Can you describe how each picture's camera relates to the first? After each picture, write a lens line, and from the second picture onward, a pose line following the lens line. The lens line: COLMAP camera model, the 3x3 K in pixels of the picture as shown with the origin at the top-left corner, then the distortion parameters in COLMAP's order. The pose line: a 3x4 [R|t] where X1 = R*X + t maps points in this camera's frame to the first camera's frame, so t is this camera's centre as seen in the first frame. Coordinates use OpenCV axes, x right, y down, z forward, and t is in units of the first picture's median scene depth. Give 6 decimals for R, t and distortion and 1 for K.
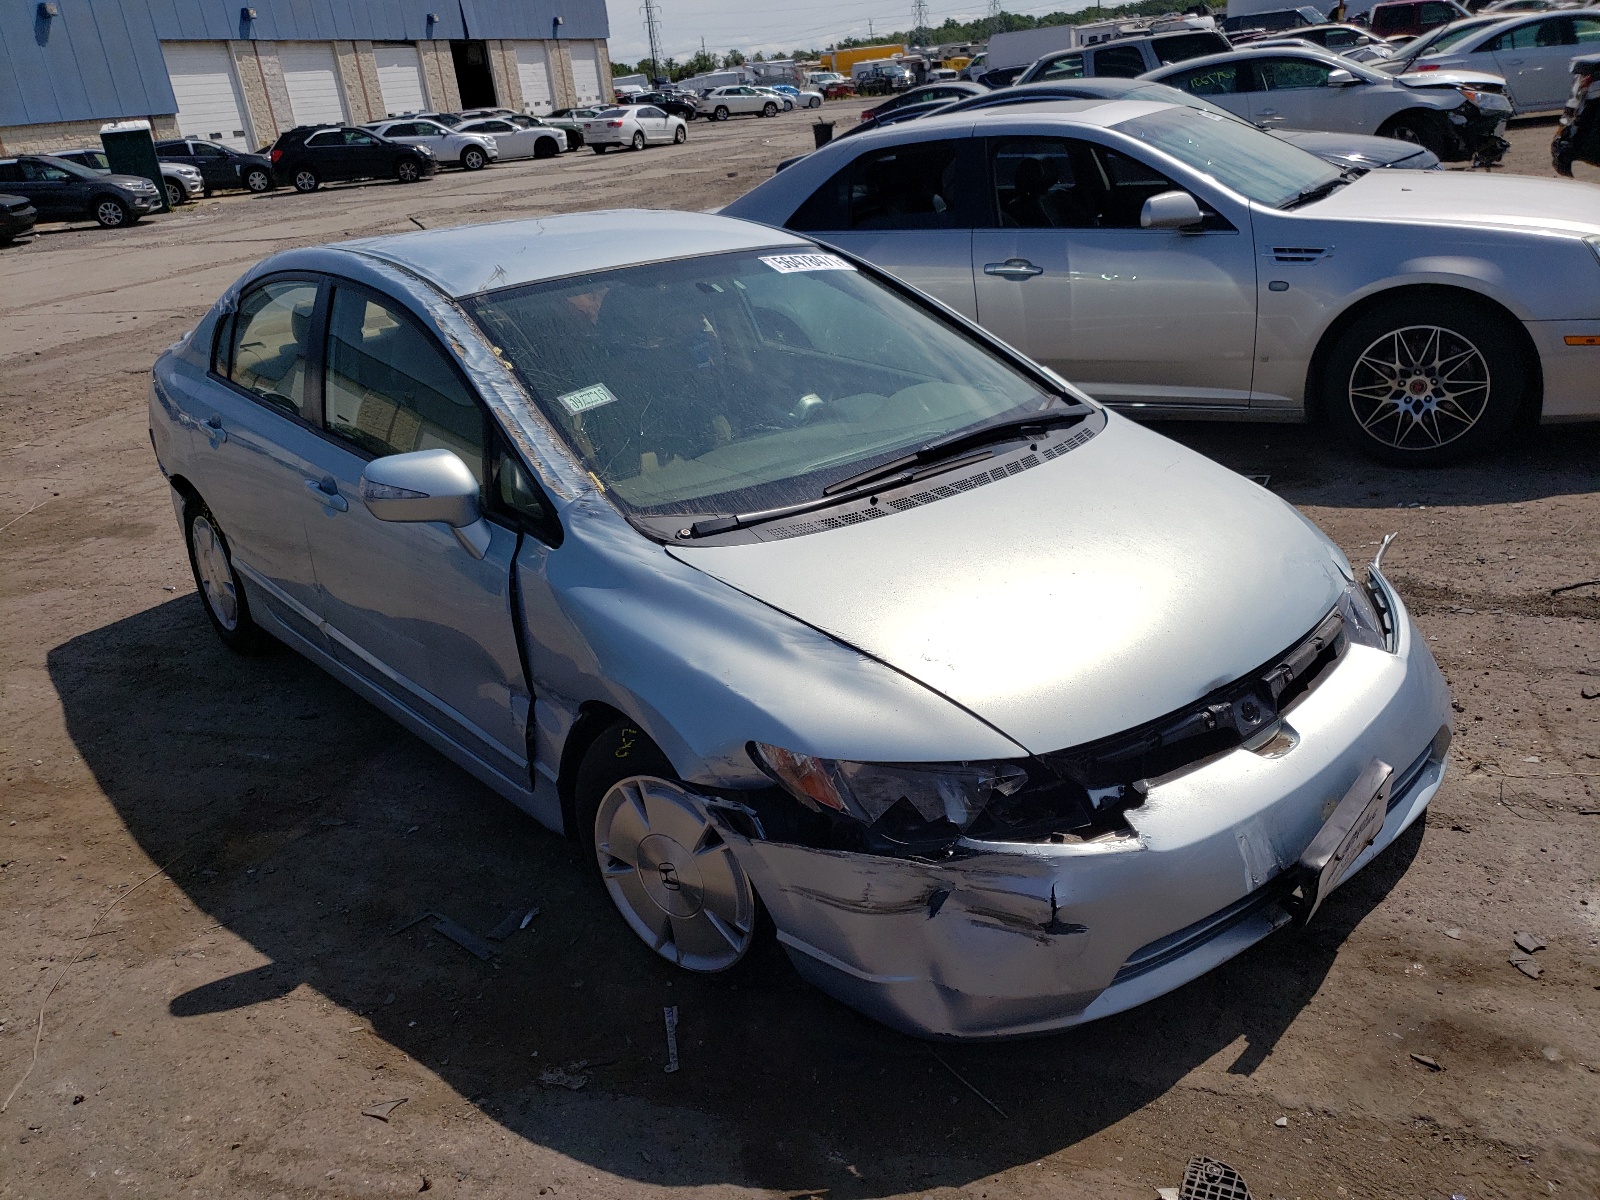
lens RADIAL K [[1231.0, 0, 809.9], [0, 1231.0, 600.7], [0, 0, 1]] dist [0.035840, -0.004381]
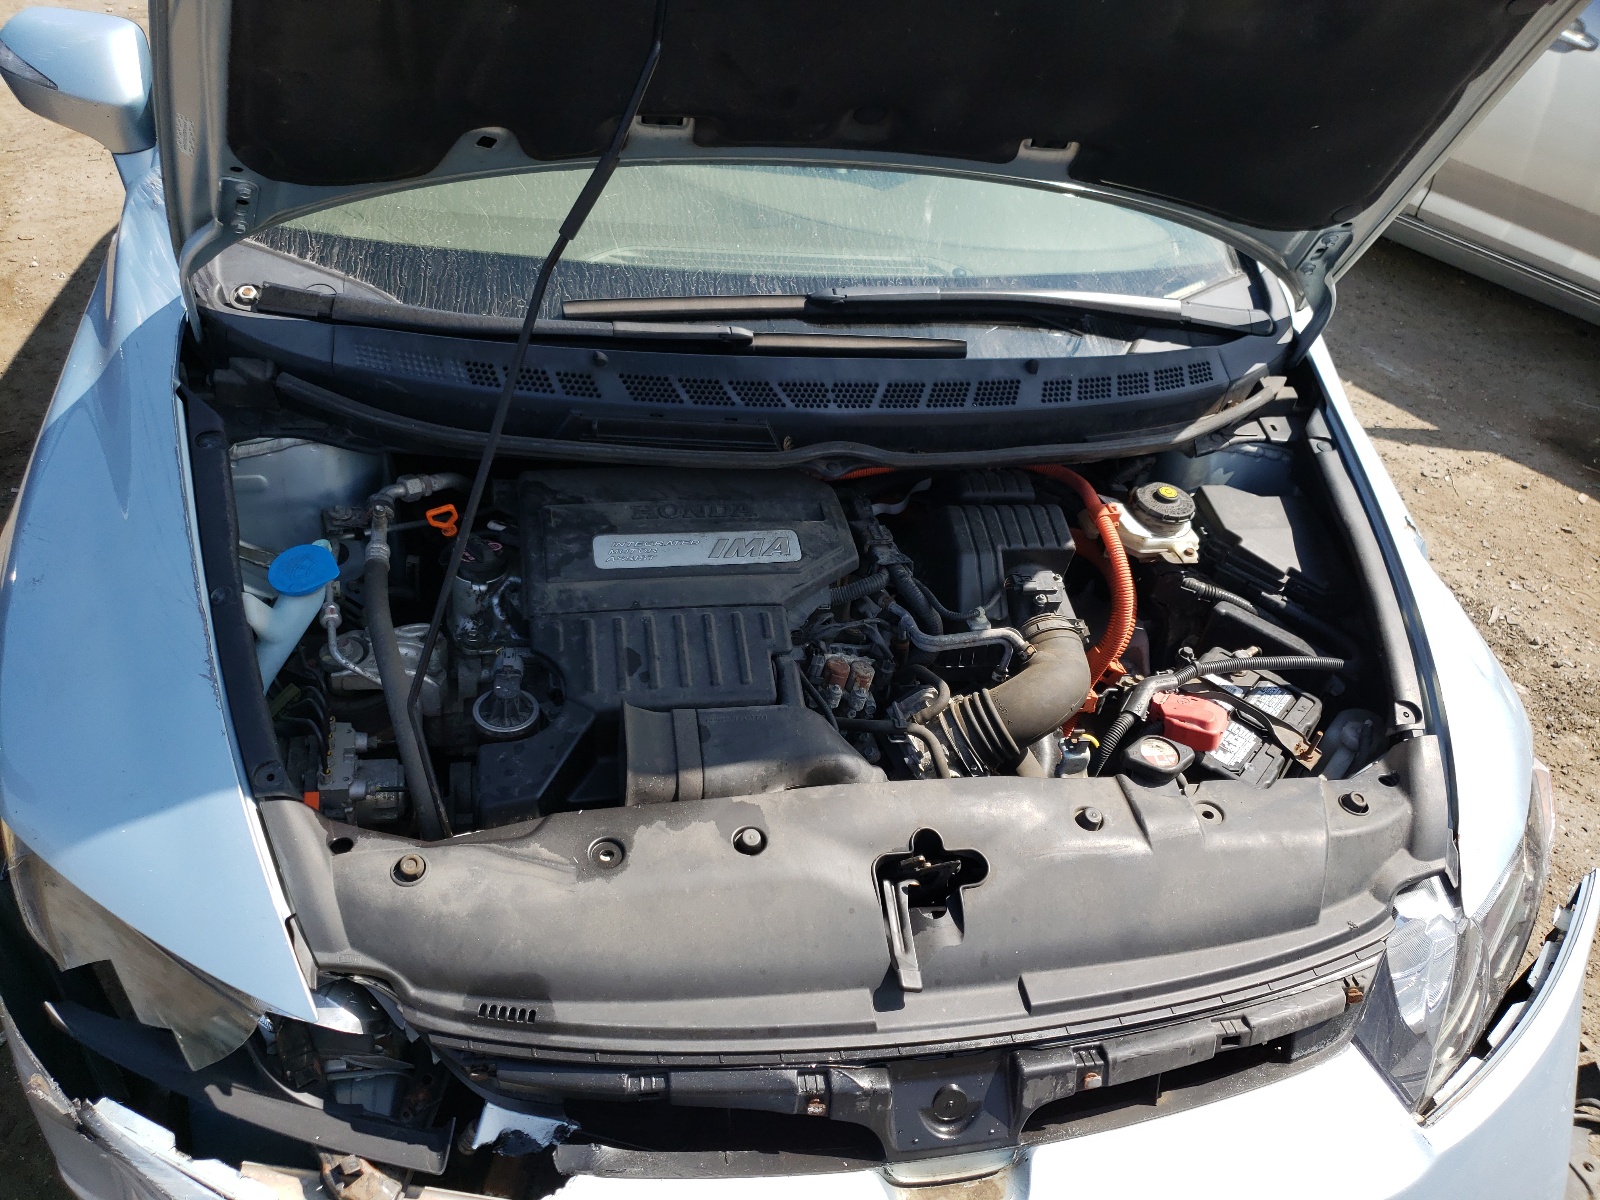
lens RADIAL K [[1231.0, 0, 809.9], [0, 1231.0, 600.7], [0, 0, 1]] dist [0.035840, -0.004381]
pose [[0.854657, 0.429205, -0.292138, 0.318442], [-0.339974, 0.887908, 0.309899, -0.178430], [0.392402, -0.165539, 0.904775, 0.517360]]
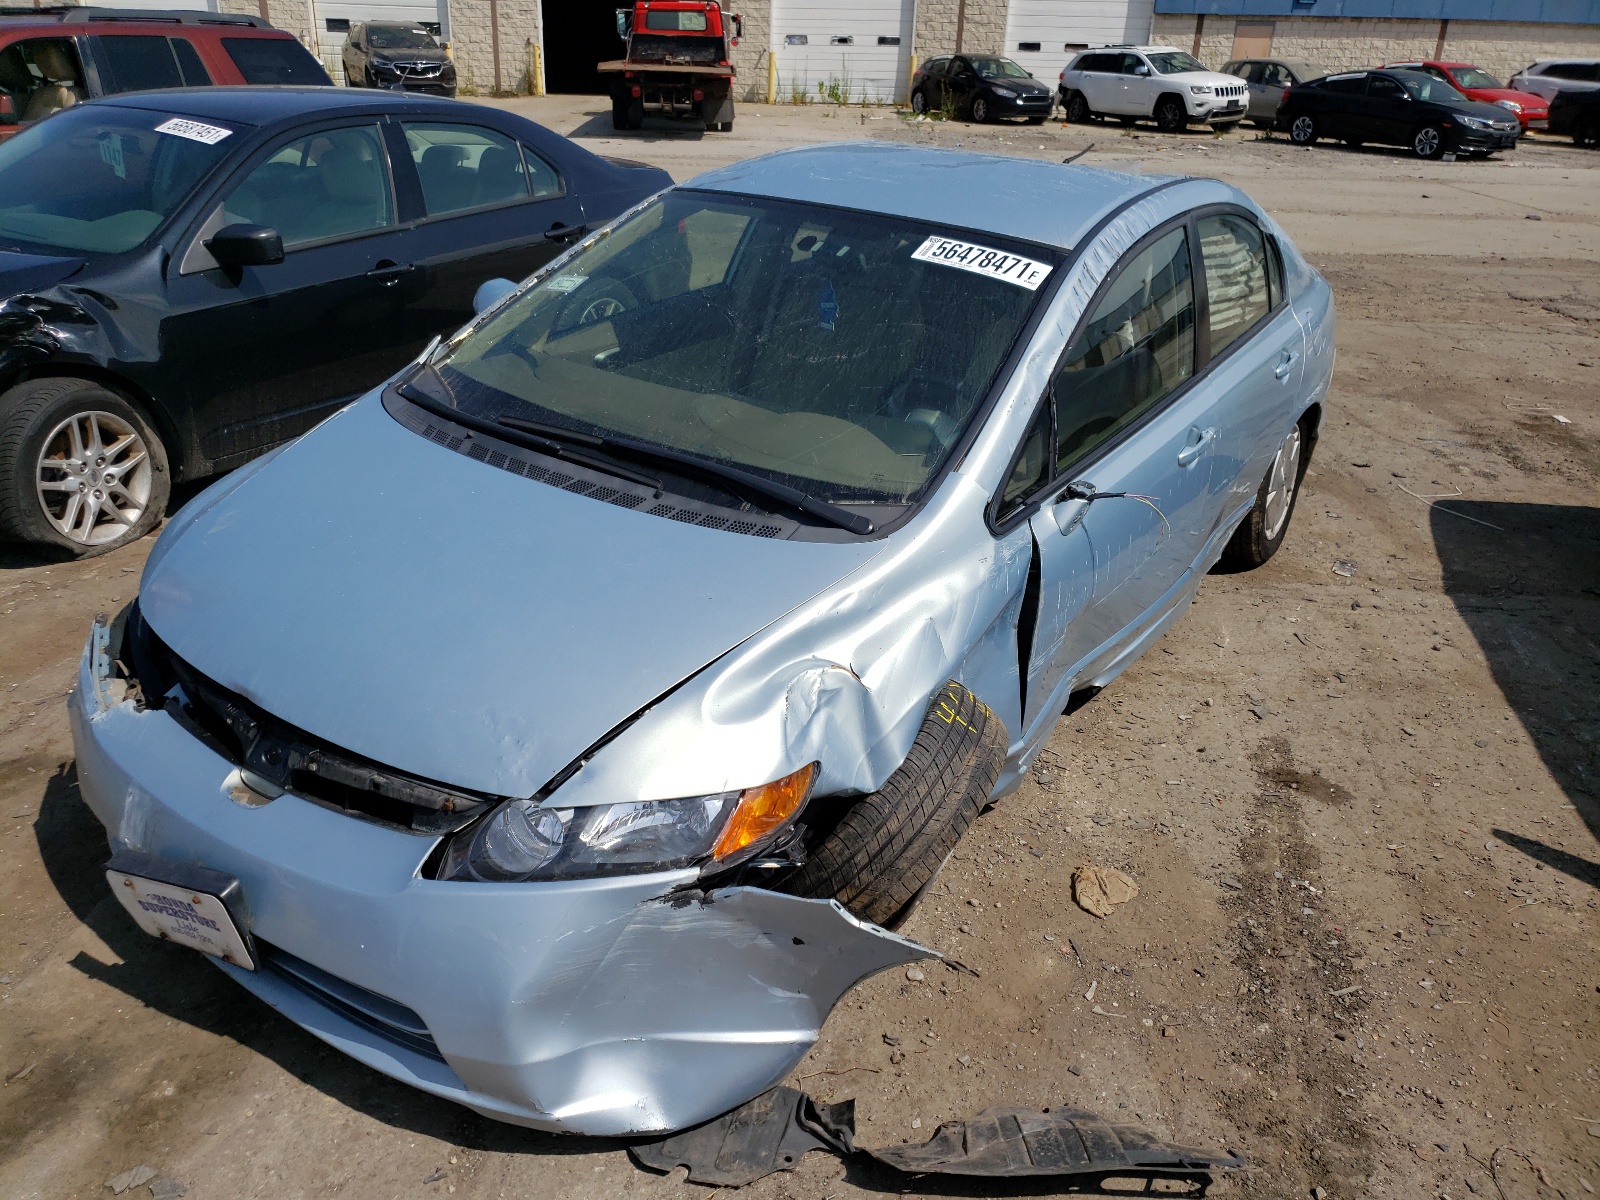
lens RADIAL K [[1231.0, 0, 809.9], [0, 1231.0, 600.7], [0, 0, 1]] dist [0.035840, -0.004381]
pose [[0.269993, 0.487406, -0.830385, 1.028467], [-0.434121, 0.831404, 0.346852, -0.436487], [0.859443, 0.266840, 0.436066, 0.798272]]
